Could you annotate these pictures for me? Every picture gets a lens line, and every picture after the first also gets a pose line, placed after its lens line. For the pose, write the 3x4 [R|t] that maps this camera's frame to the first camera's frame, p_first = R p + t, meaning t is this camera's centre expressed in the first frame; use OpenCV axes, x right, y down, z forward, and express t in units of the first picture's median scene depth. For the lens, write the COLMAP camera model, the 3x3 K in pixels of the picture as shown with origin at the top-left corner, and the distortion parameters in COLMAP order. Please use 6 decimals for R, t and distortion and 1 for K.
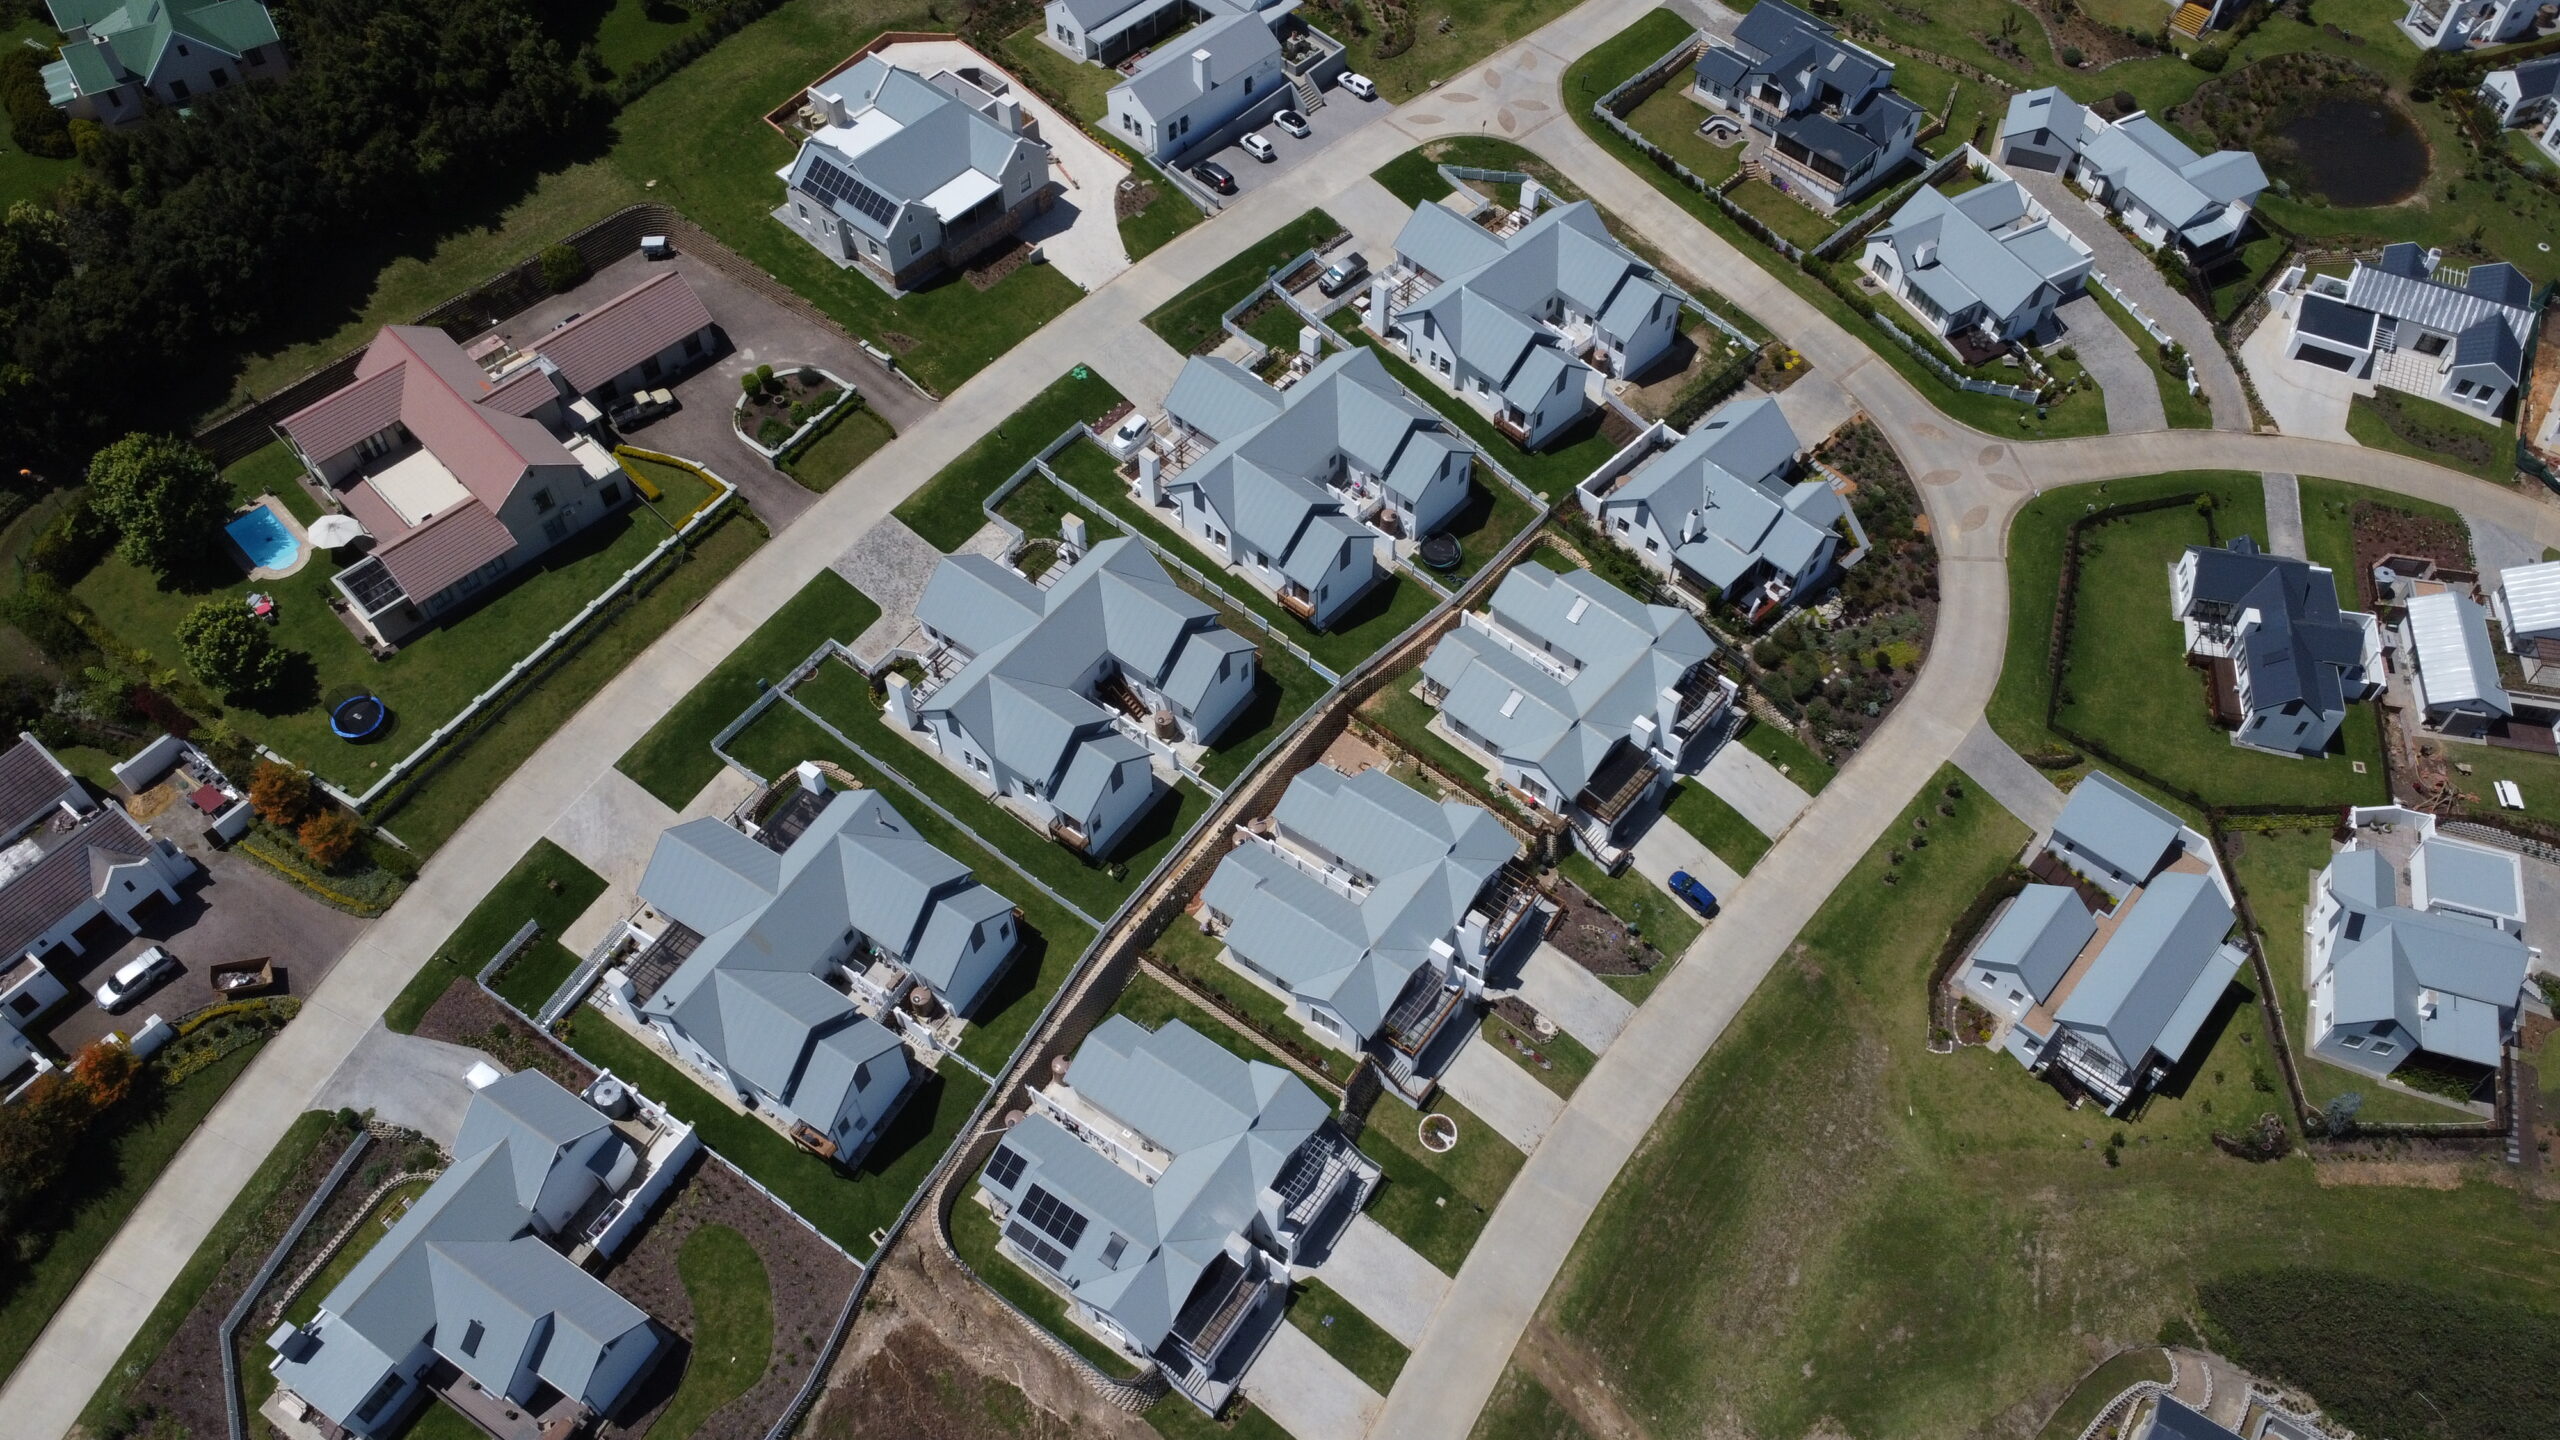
lens RADIAL K [[1929.4, 0, 1278.6], [0, 1929.4, 720.0], [0, 0, 1]] dist [0.004115, -0.007110]
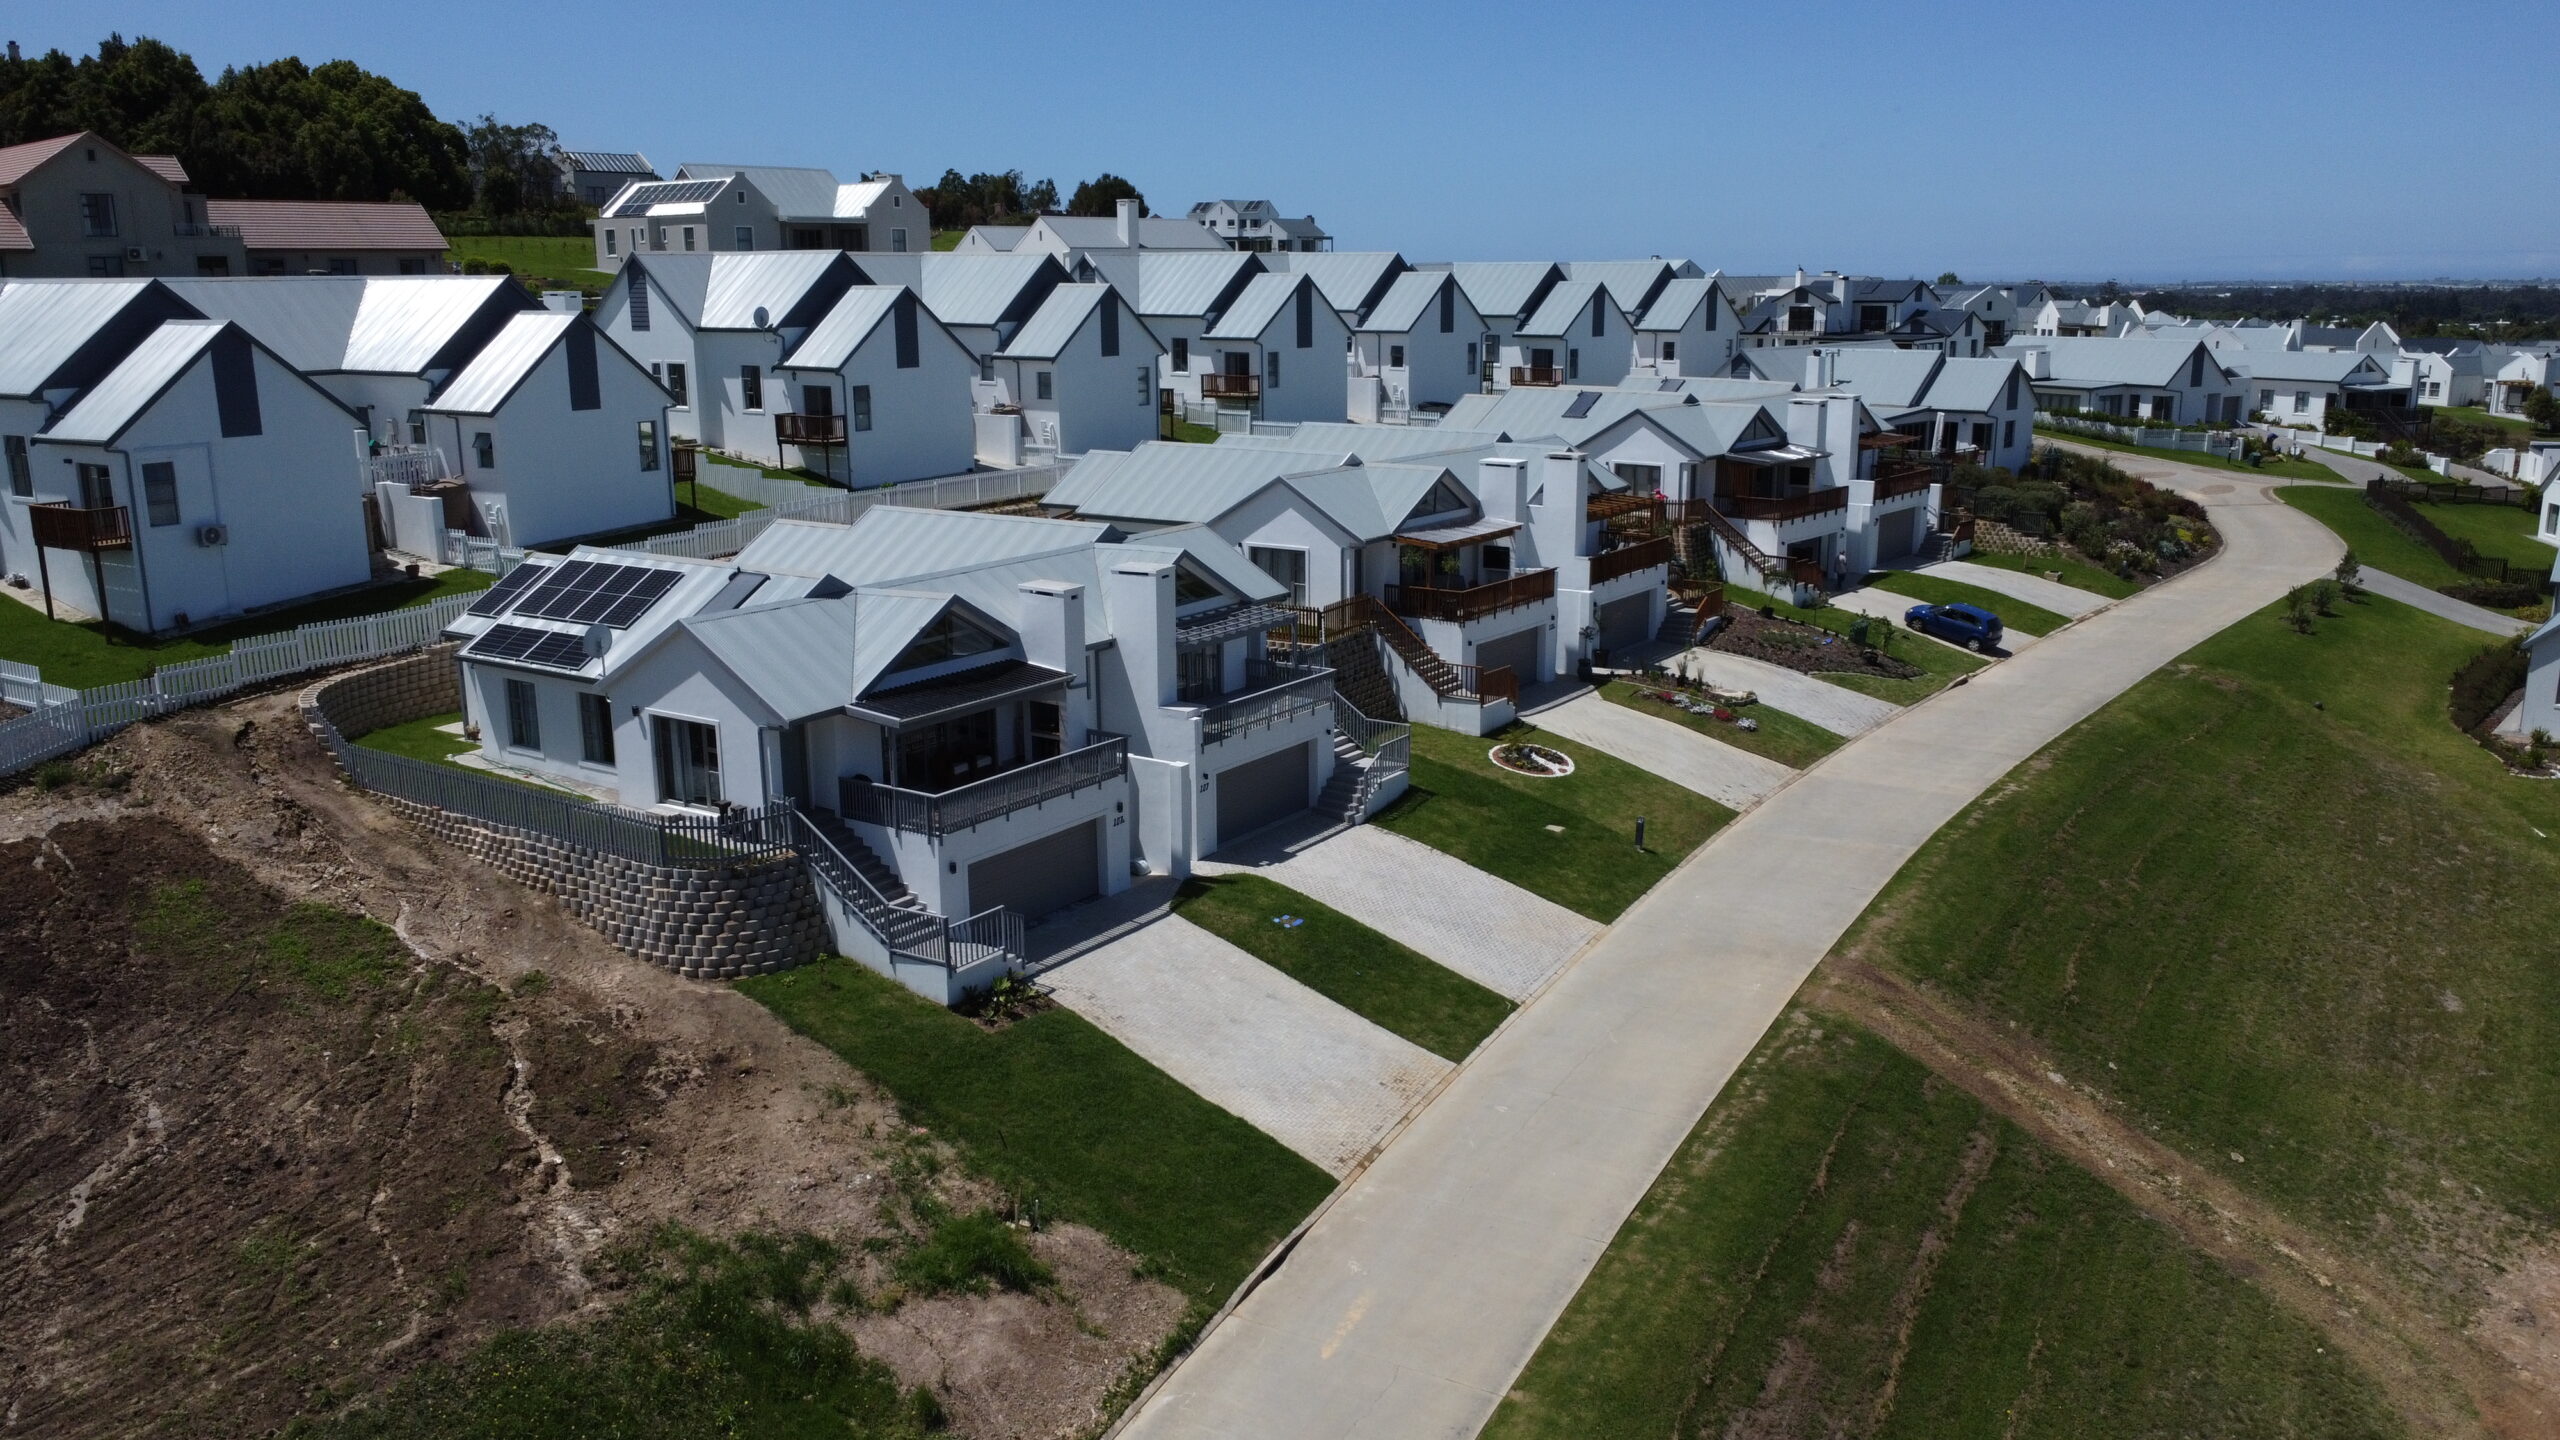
lens RADIAL K [[1929.4, 0, 1280.2], [0, 1929.4, 717.1], [0, 0, 1]] dist [0.004115, -0.007110]
pose [[0.999833, -0.014110, 0.011651, 0.017815], [0.018298, 0.766292, -0.642232, 0.461294], [0.000134, 0.642338, 0.766422, 0.606611]]
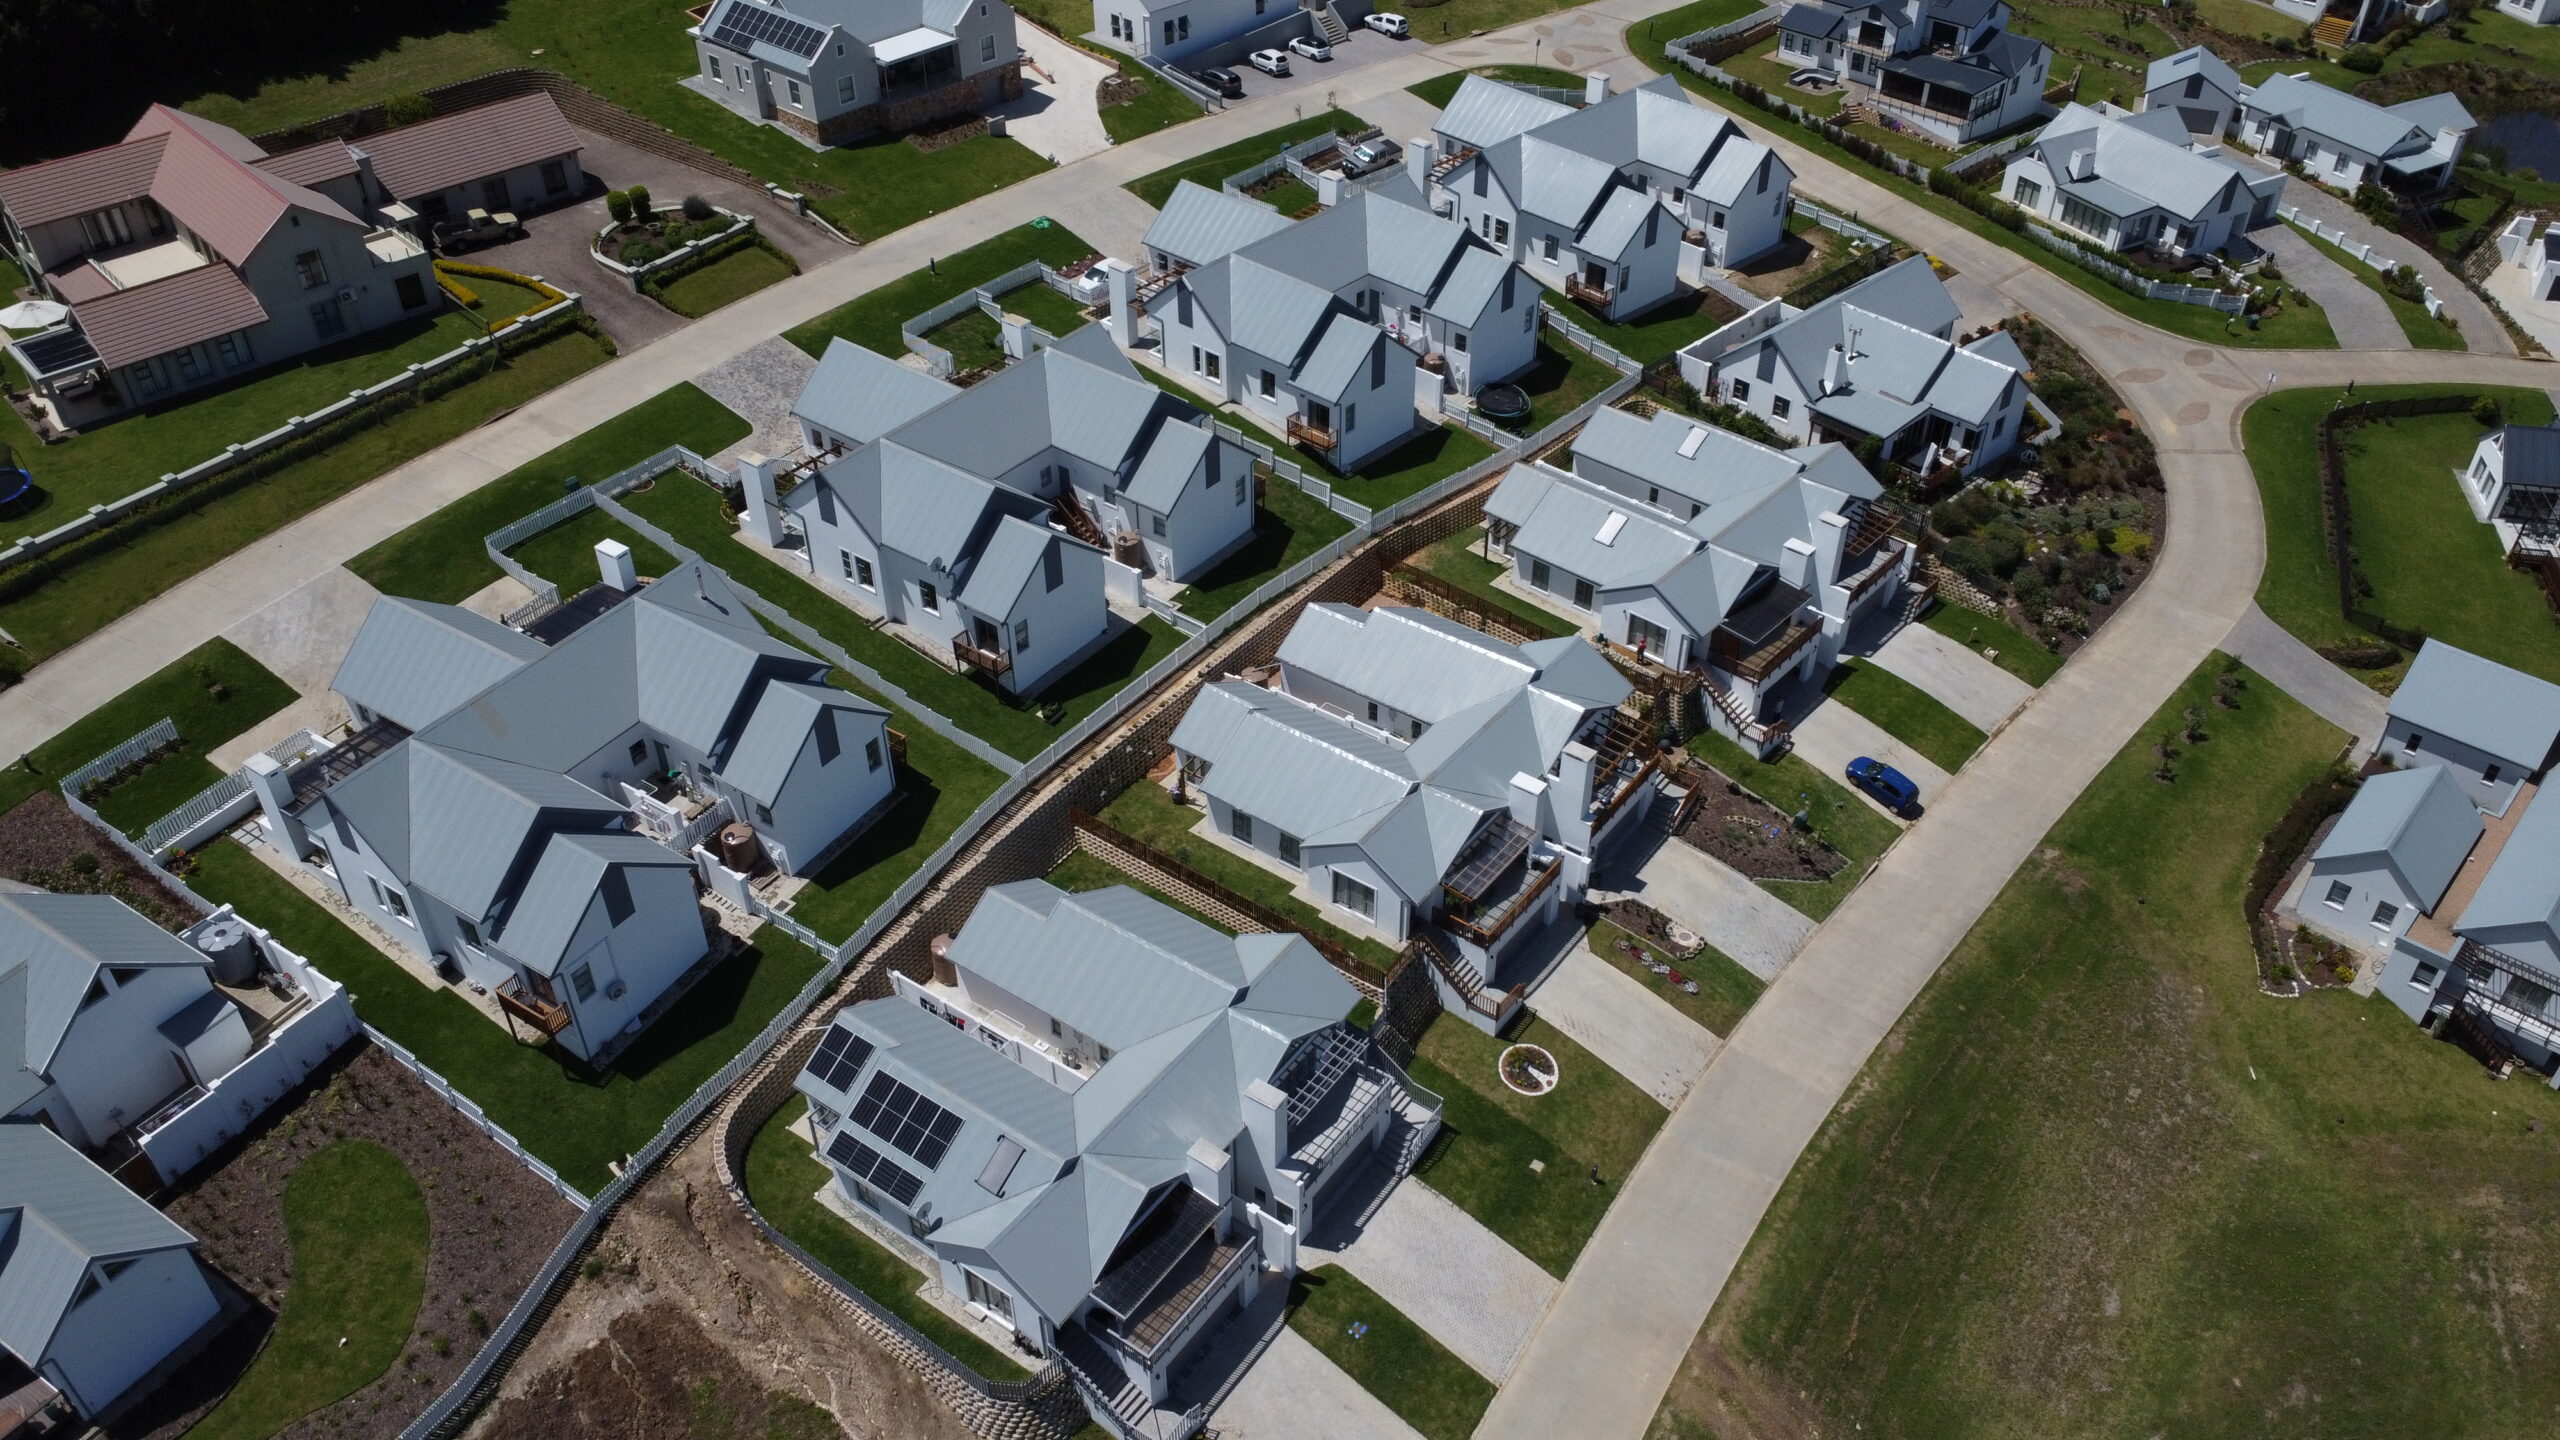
lens RADIAL K [[1929.4, 0, 1280.5], [0, 1929.4, 717.5], [0, 0, 1]] dist [0.004115, -0.007110]
pose [[0.999896, 0.003442, -0.013978, 0.008099], [-0.006909, 0.966582, -0.256266, 0.248353], [0.012629, 0.256336, 0.966505, 0.325782]]
